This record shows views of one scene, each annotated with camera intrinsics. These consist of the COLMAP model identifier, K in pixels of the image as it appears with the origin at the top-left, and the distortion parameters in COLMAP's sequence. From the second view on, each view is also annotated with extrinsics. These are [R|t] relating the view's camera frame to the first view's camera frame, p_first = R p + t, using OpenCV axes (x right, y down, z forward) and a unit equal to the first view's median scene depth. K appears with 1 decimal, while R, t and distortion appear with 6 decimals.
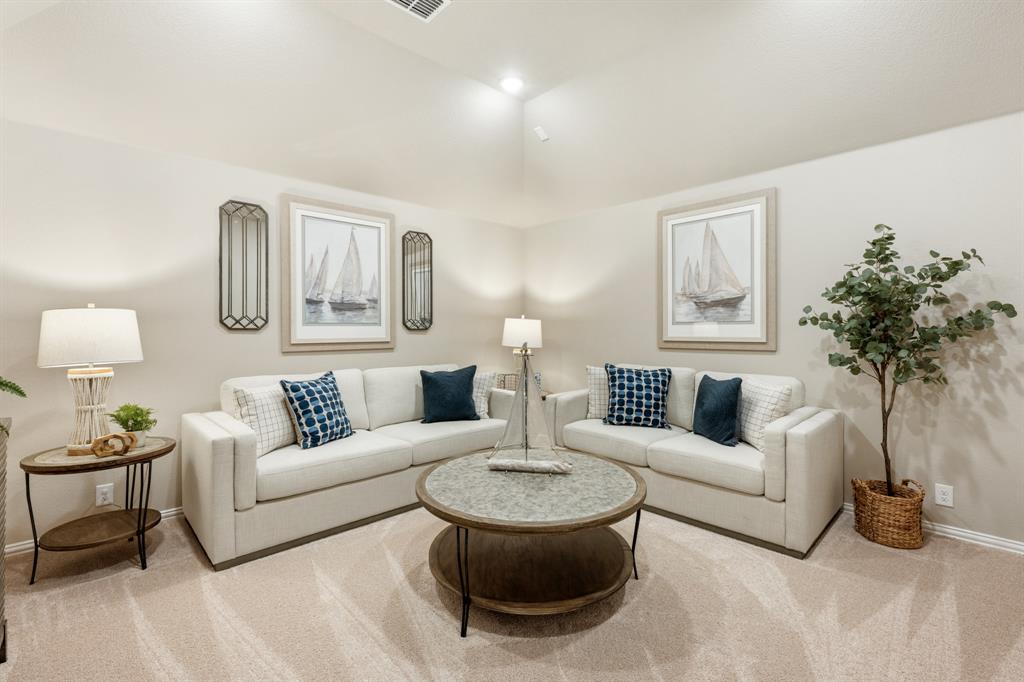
lens RADIAL K [[447.7, 0, 515.4], [0, 447.7, 329.9], [0, 0, 1]] dist [-0.005510, 0.000522]
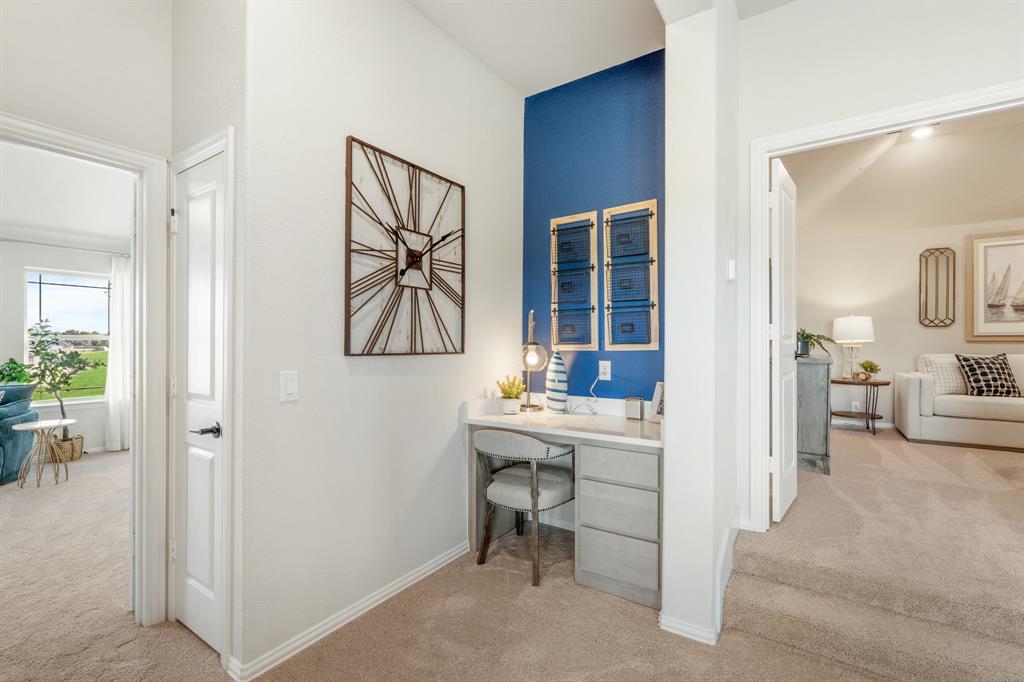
lens RADIAL K [[447.7, 0, 506.6], [0, 447.7, 341.7], [0, 0, 1]] dist [-0.005510, 0.000522]
pose [[0.191446, 0.002623, -0.981500, 0.688618], [-0.007526, 0.999971, 0.001204, 0.065304], [0.981474, 0.007157, 0.191460, -0.848568]]
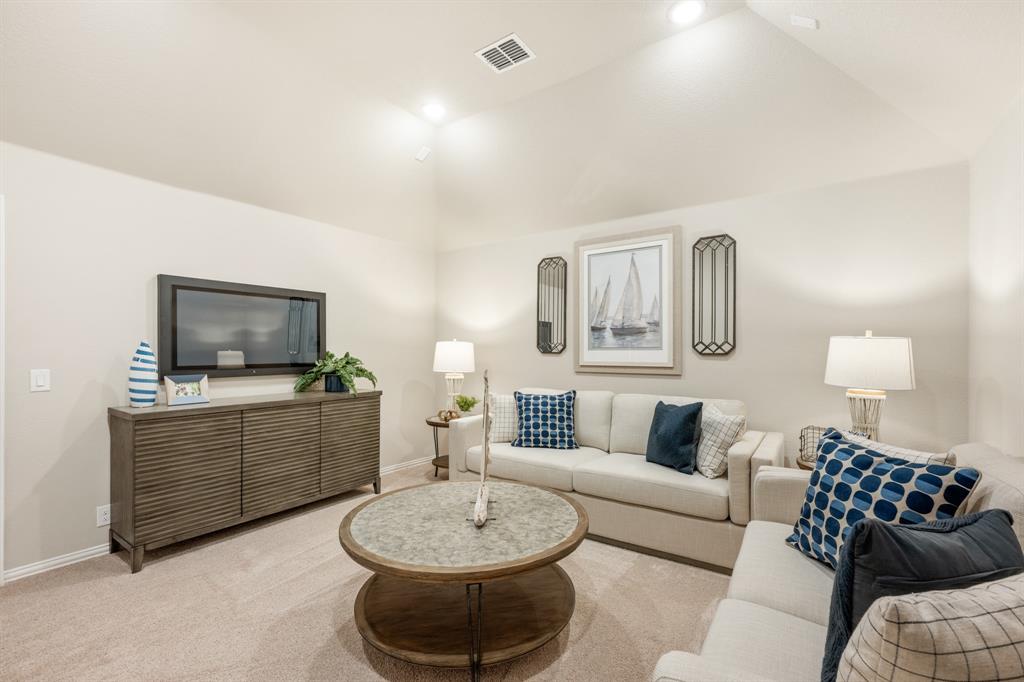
lens RADIAL K [[447.7, 0, 520.8], [0, 447.7, 344.1], [0, 0, 1]] dist [-0.005510, 0.000522]
pose [[0.211206, -0.018118, -0.977274, 0.666490], [-0.008039, 0.999762, -0.020273, -0.000383], [0.977409, 0.012138, 0.211010, 0.631346]]
